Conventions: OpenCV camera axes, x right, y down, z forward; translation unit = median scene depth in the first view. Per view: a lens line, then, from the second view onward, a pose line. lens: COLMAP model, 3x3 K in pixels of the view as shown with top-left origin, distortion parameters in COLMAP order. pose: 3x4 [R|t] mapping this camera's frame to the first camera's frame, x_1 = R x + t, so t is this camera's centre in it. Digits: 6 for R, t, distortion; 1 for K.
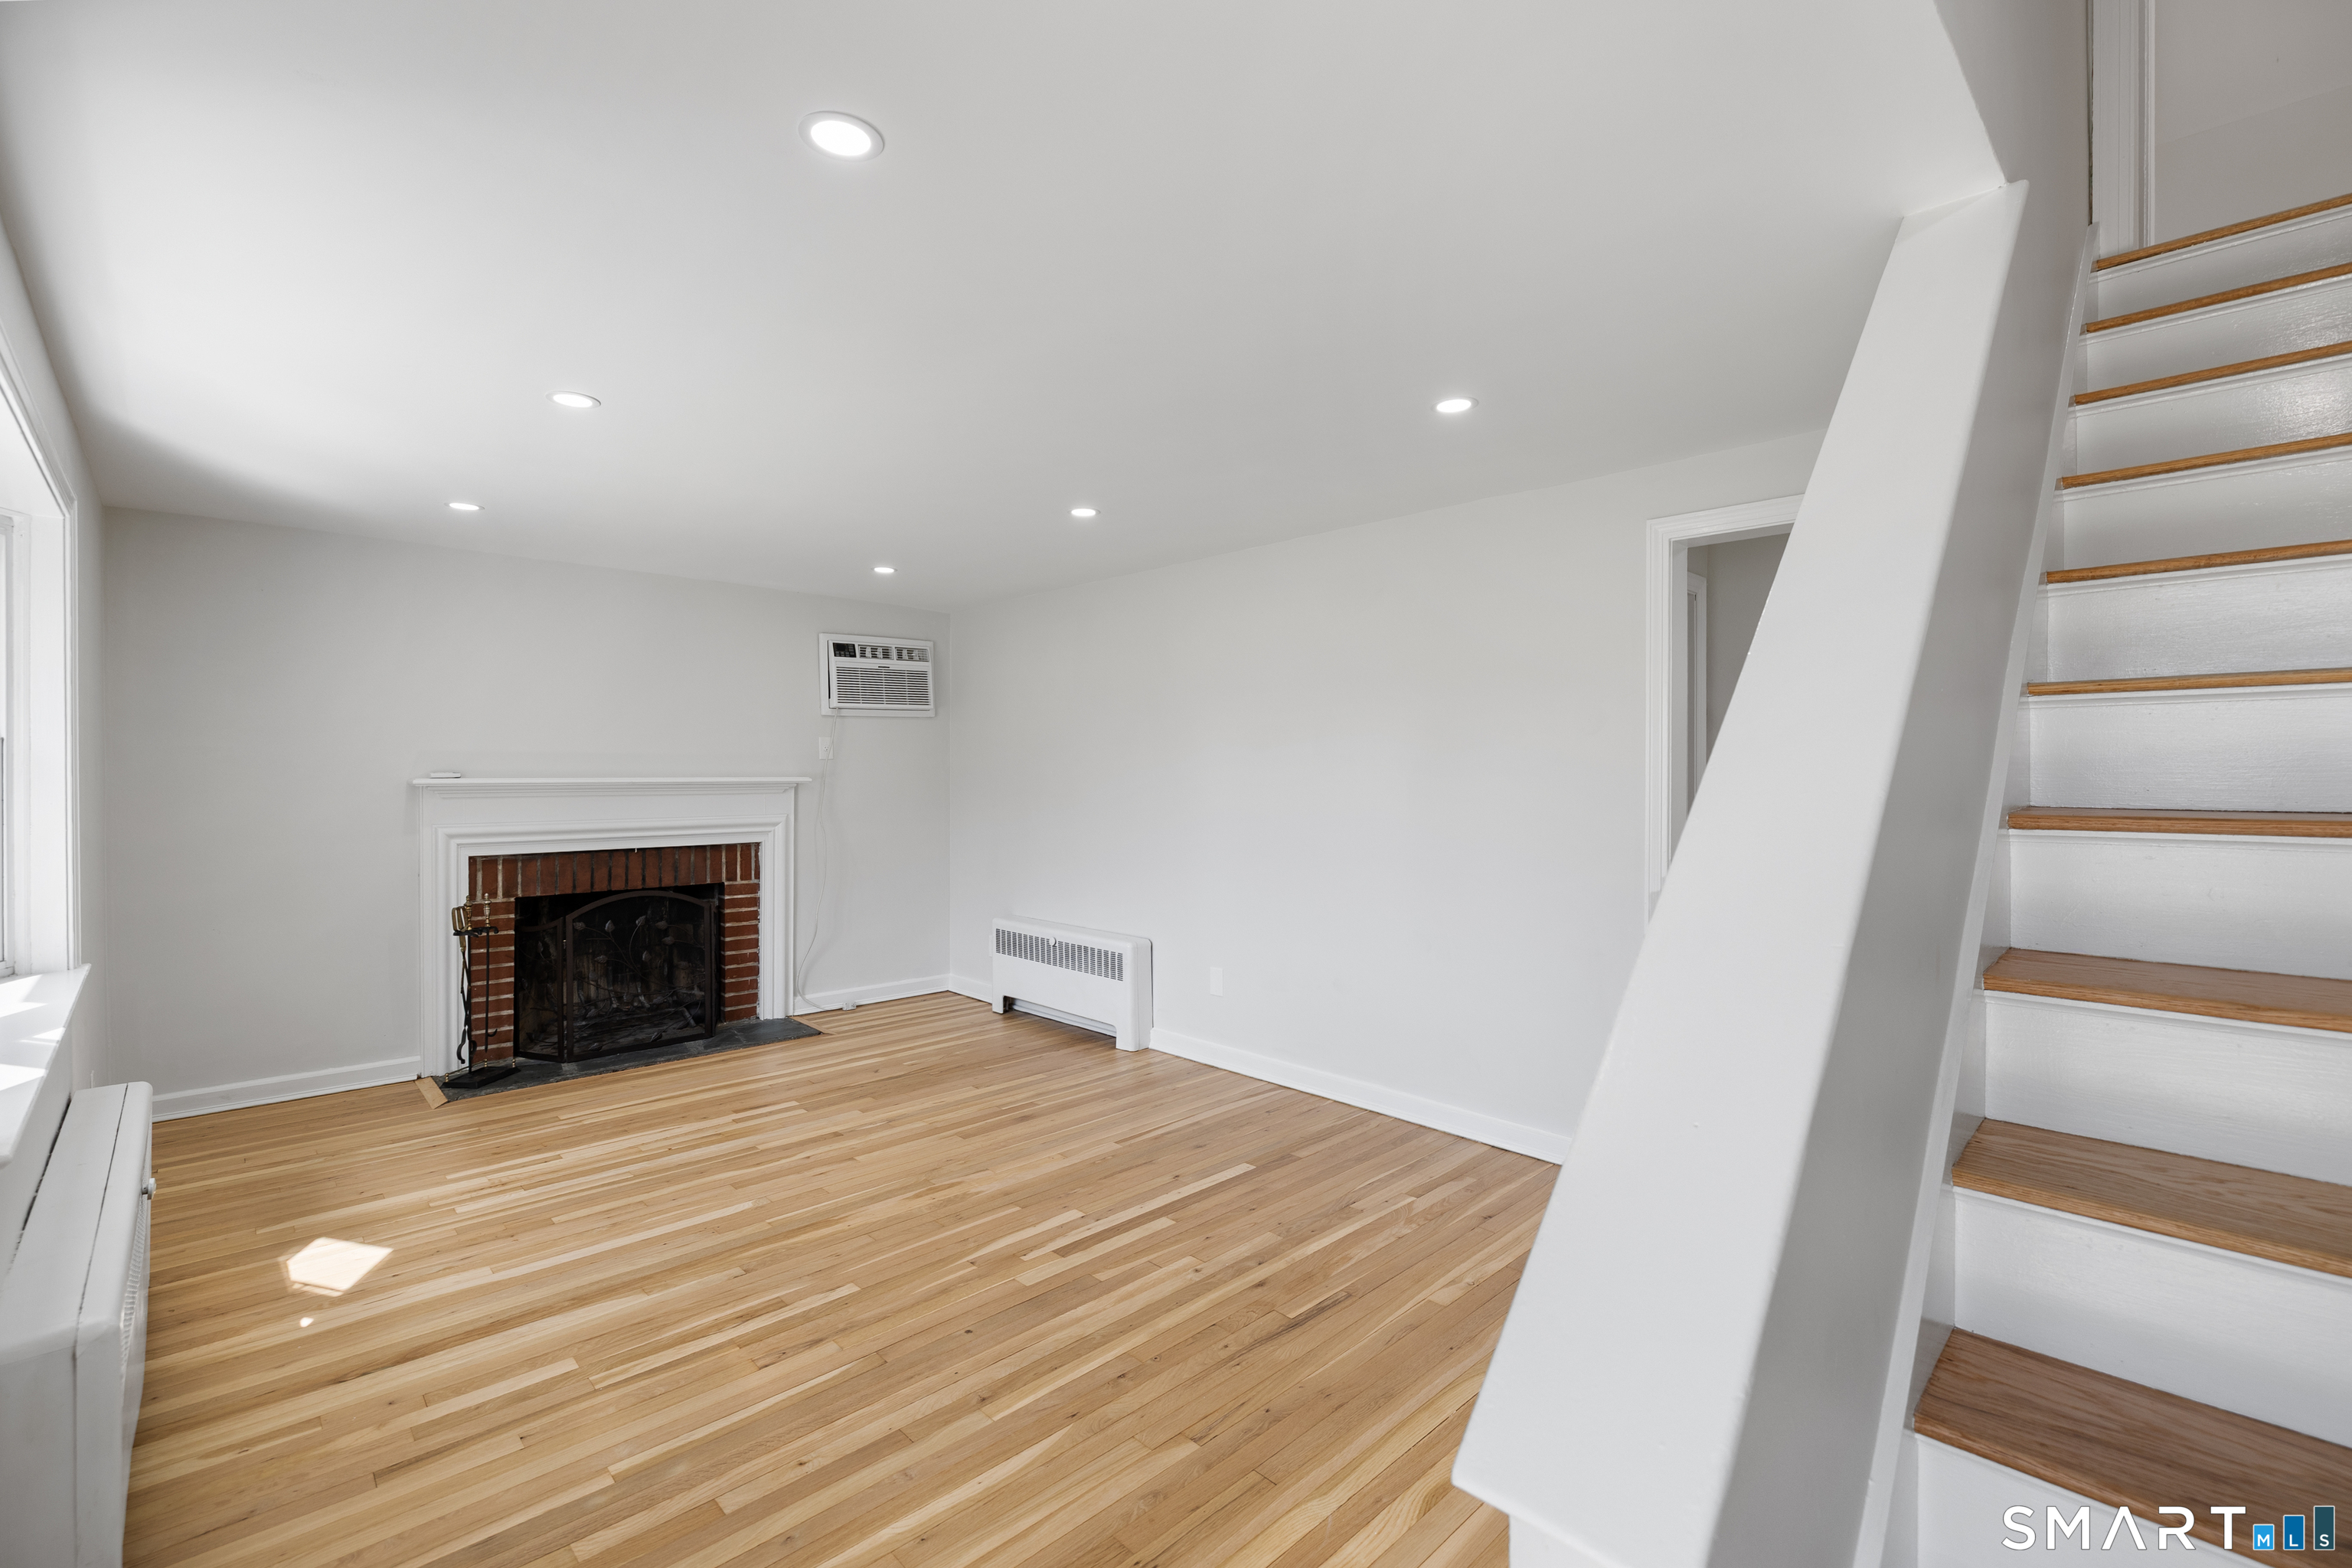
lens RADIAL K [[1025.9, 0, 1197.7], [0, 1025.9, 772.7], [0, 0, 1]] dist [-0.001416, -0.000094]
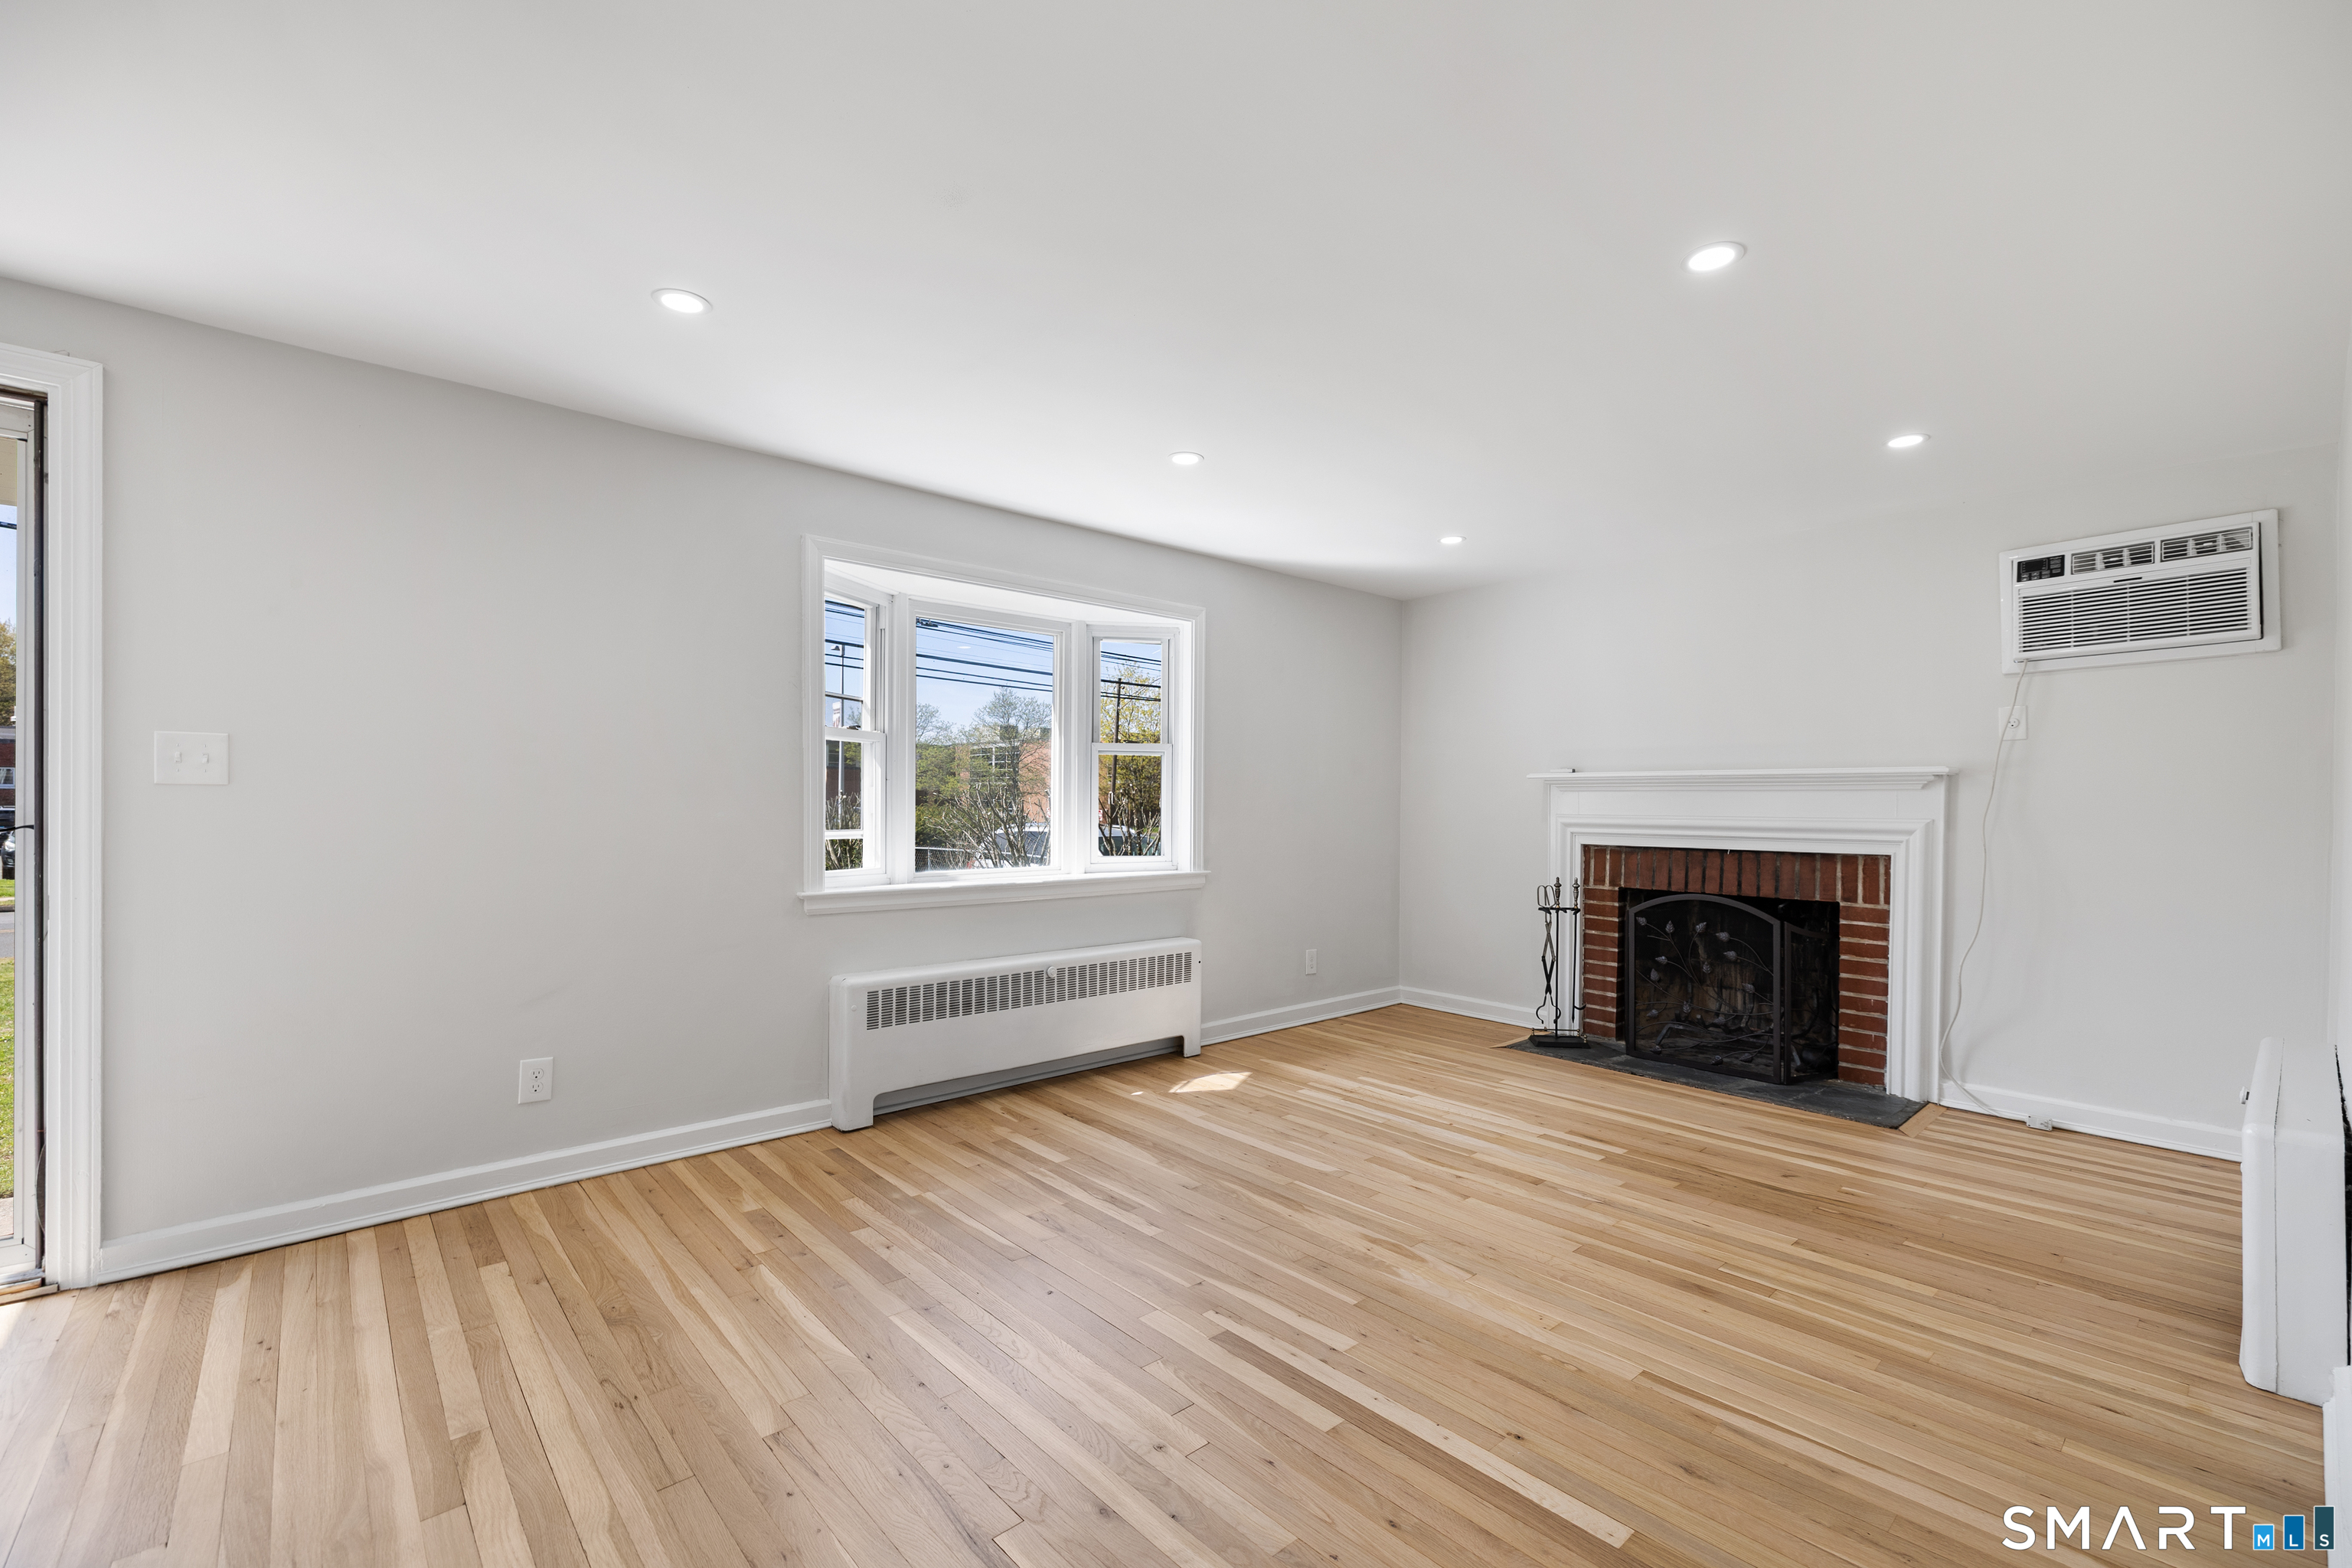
lens RADIAL K [[1002.5, 0, 1197.9], [0, 1002.5, 807.7], [0, 0, 1]] dist [-0.002269, -0.000637]
pose [[-0.041499, 0.003398, -0.999133, 0.495184], [-0.010492, 0.999938, 0.003837, 0.054533], [0.999083, 0.010642, -0.041461, 0.807887]]
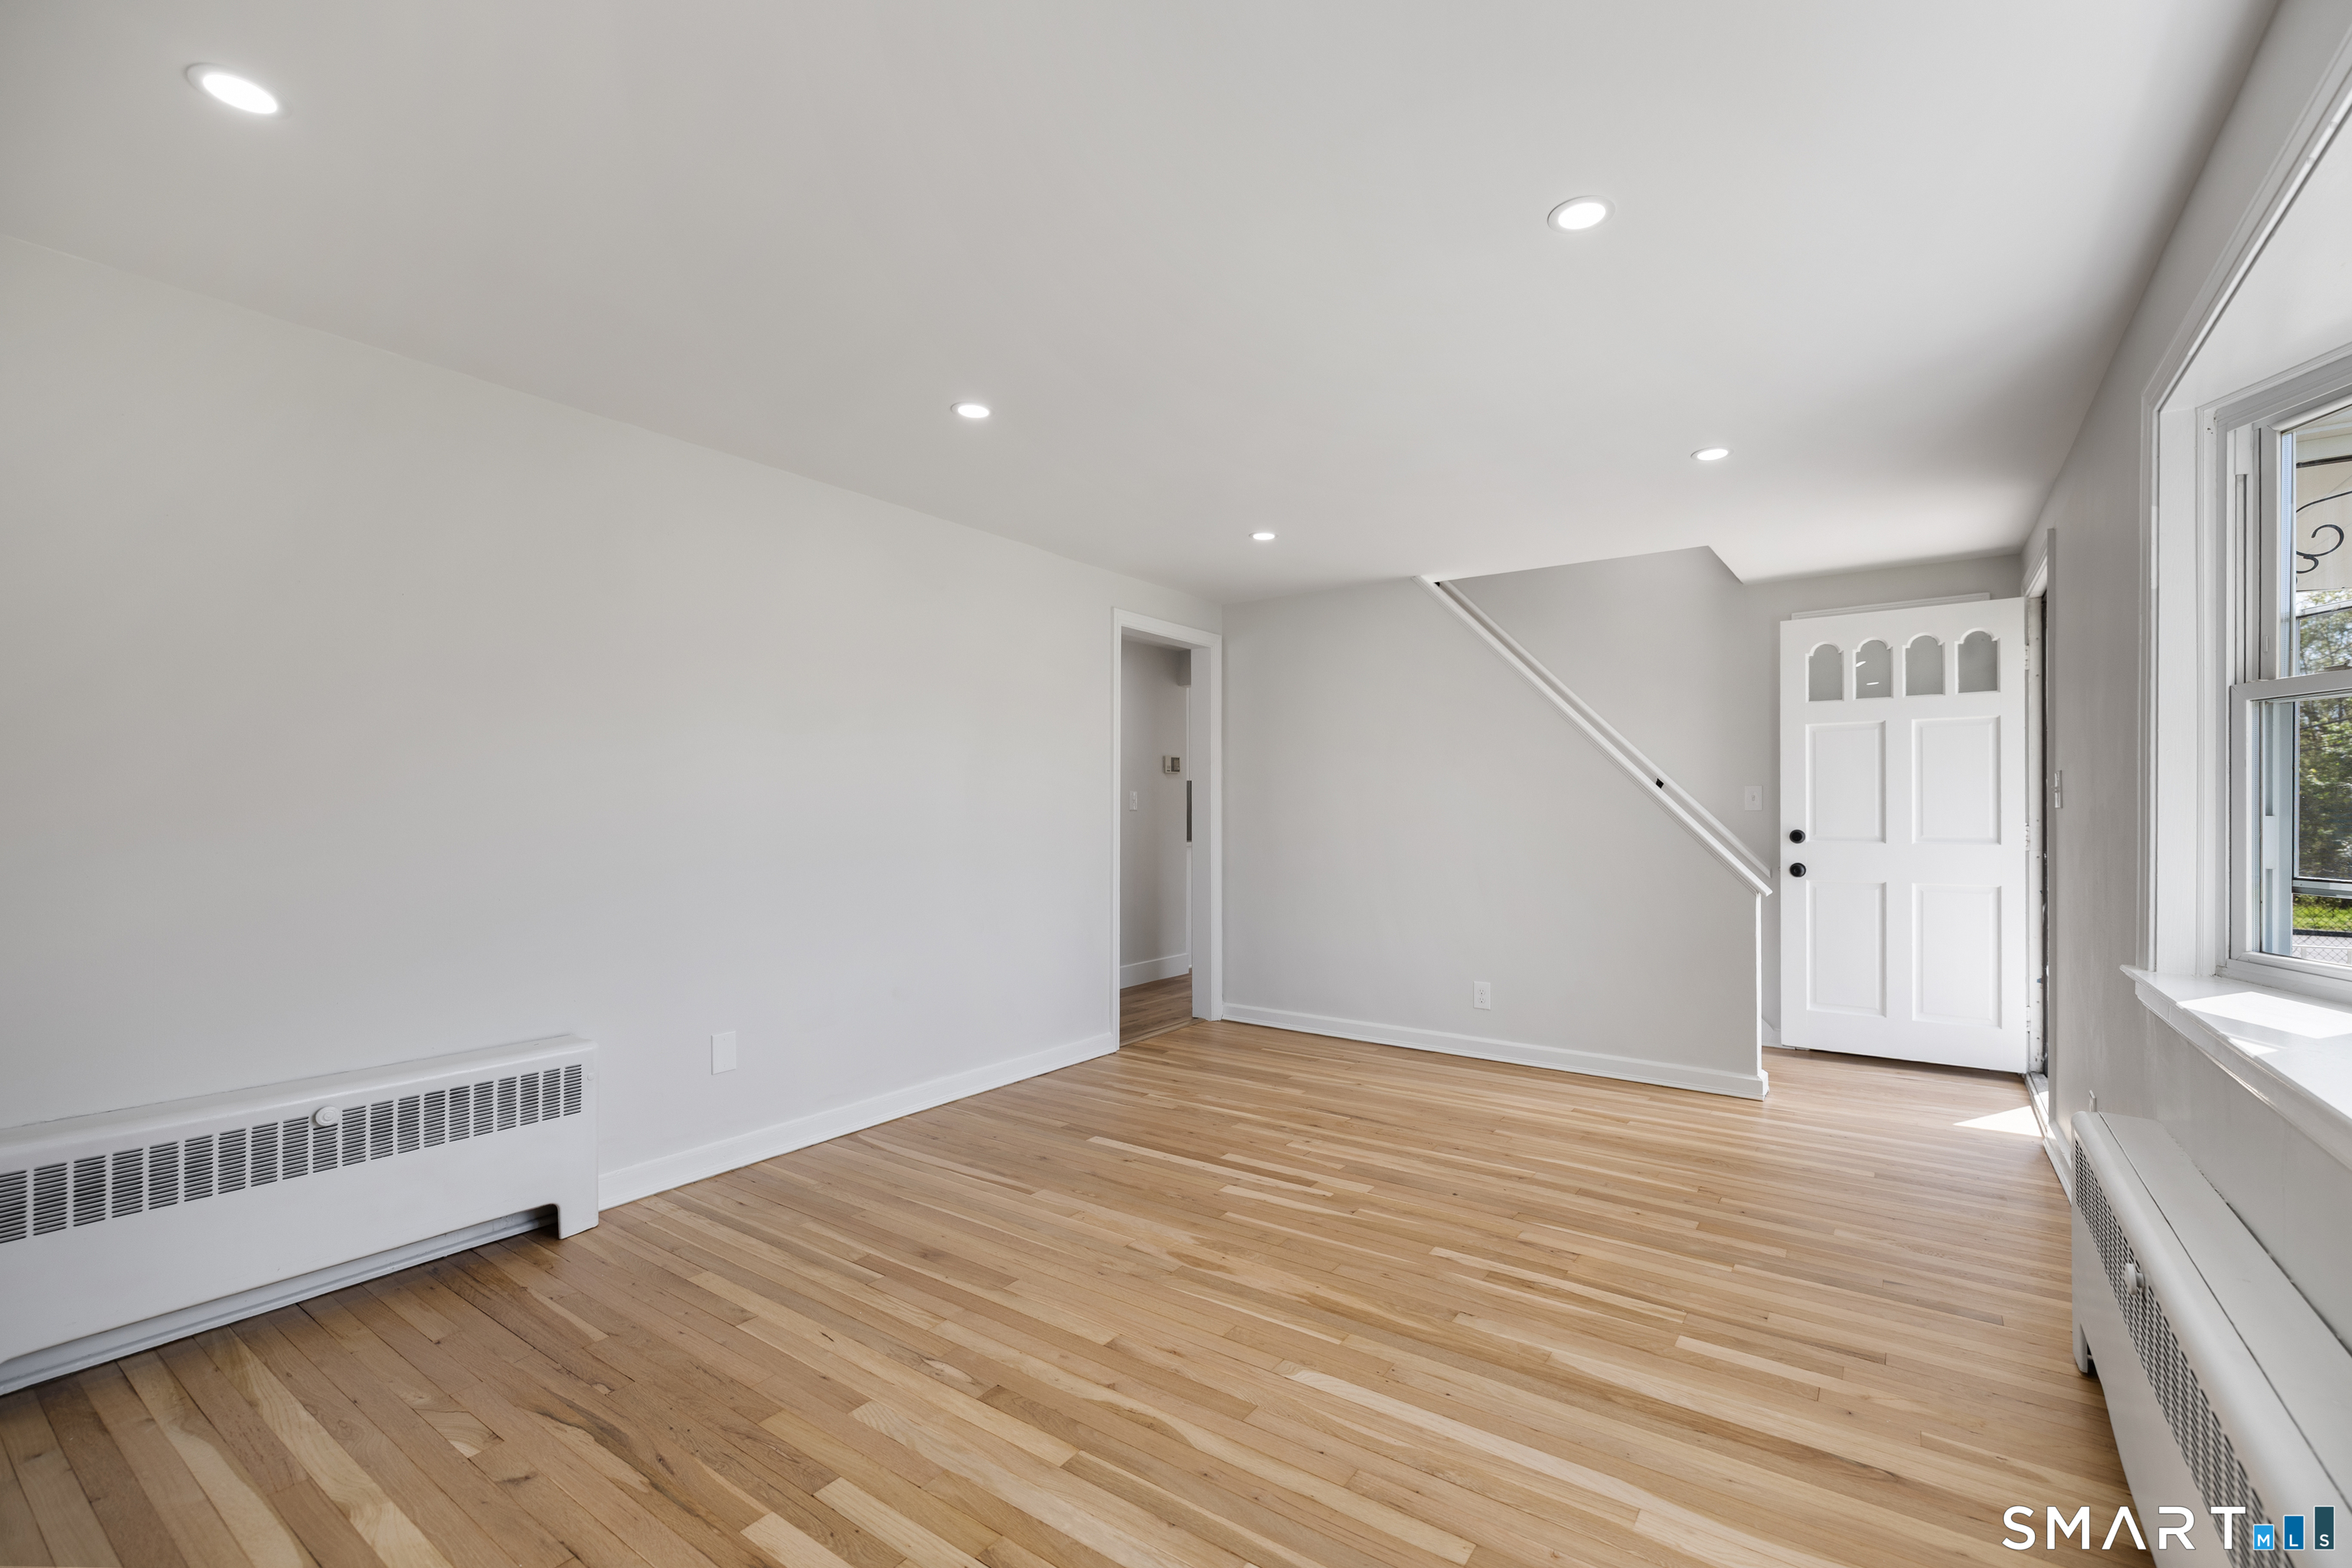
lens RADIAL K [[1002.5, 0, 1197.9], [0, 1002.5, 807.7], [0, 0, 1]] dist [-0.002269, -0.000637]
pose [[-0.180149, 0.003172, 0.983634, -0.950969], [0.002675, 0.999993, -0.002735, 0.048648], [-0.983636, 0.002139, -0.180156, 1.054343]]
